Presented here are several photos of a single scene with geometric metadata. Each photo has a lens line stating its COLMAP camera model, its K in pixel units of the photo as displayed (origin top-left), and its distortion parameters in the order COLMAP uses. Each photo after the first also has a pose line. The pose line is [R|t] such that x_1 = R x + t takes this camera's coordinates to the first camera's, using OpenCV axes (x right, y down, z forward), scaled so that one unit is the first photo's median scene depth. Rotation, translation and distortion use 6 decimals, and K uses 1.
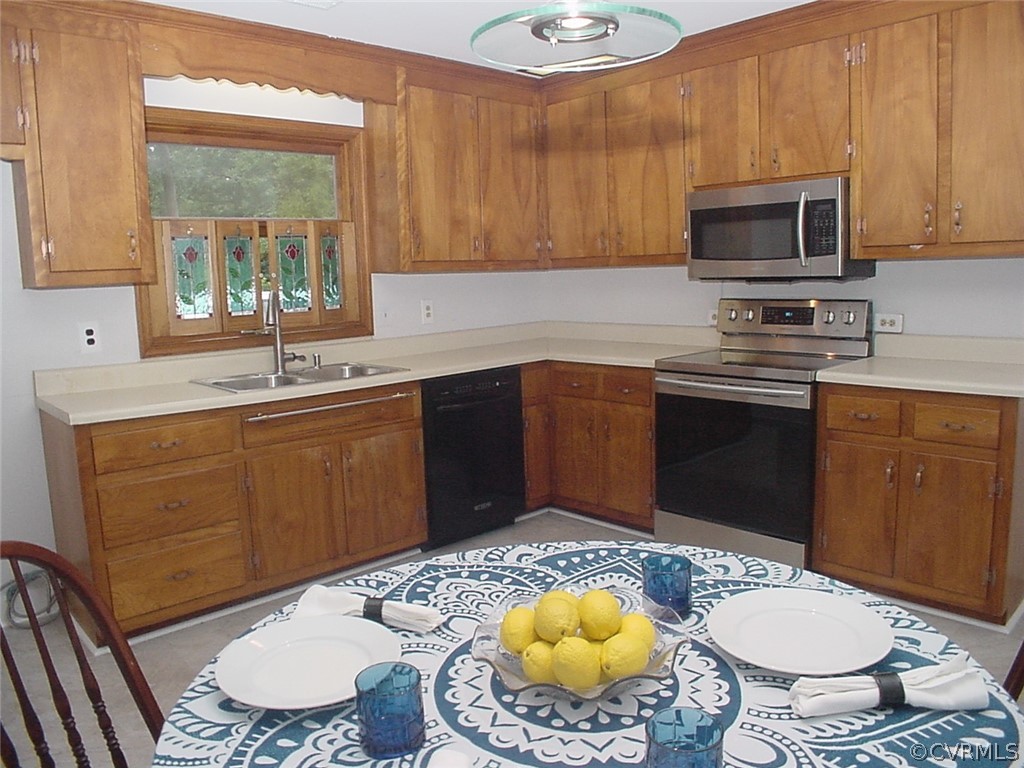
lens RADIAL K [[750.9, 0, 499.2], [0, 750.9, 386.3], [0, 0, 1]] dist [-0.159187, 0.087882]
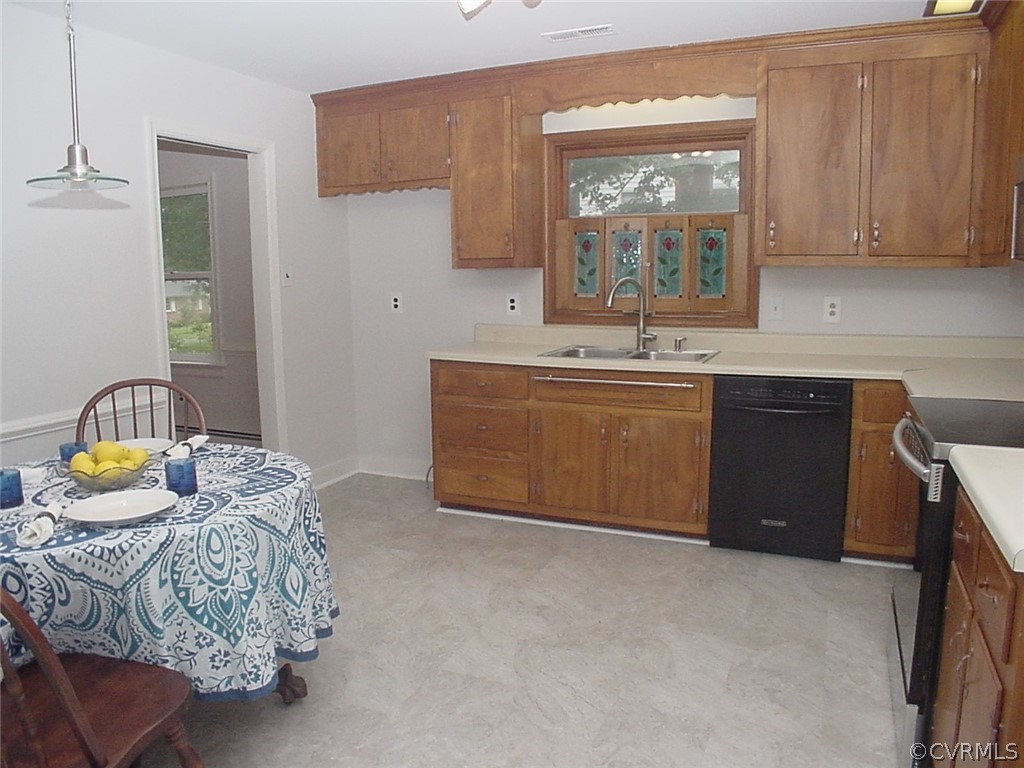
lens RADIAL K [[750.9, 0, 499.2], [0, 750.9, 386.3], [0, 0, 1]] dist [-0.159187, 0.087882]
pose [[0.394814, 0.166195, -0.903605, 0.766992], [-0.131815, 0.983575, 0.123309, -0.087426], [0.909256, 0.070424, 0.410236, 0.378620]]
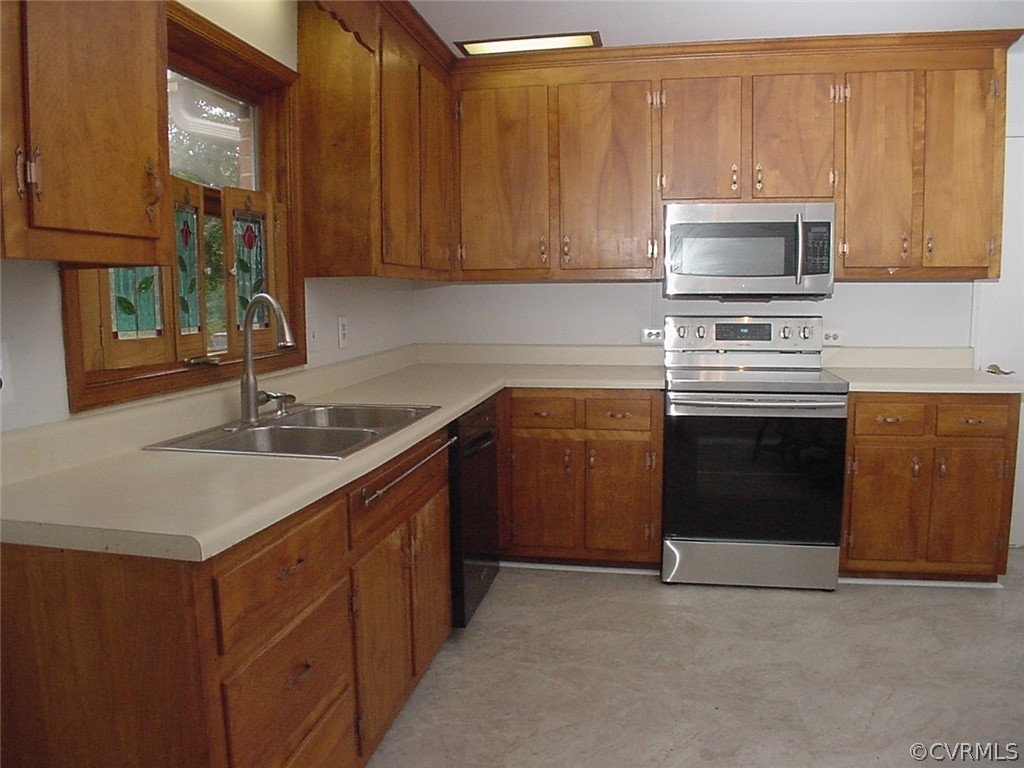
lens RADIAL K [[750.9, 0, 499.2], [0, 750.9, 386.3], [0, 0, 1]] dist [-0.159187, 0.087882]
pose [[0.812437, -0.044896, 0.581317, -0.560353], [0.067842, 0.997538, -0.017774, -0.028145], [-0.579088, 0.053878, 0.813483, 0.406956]]
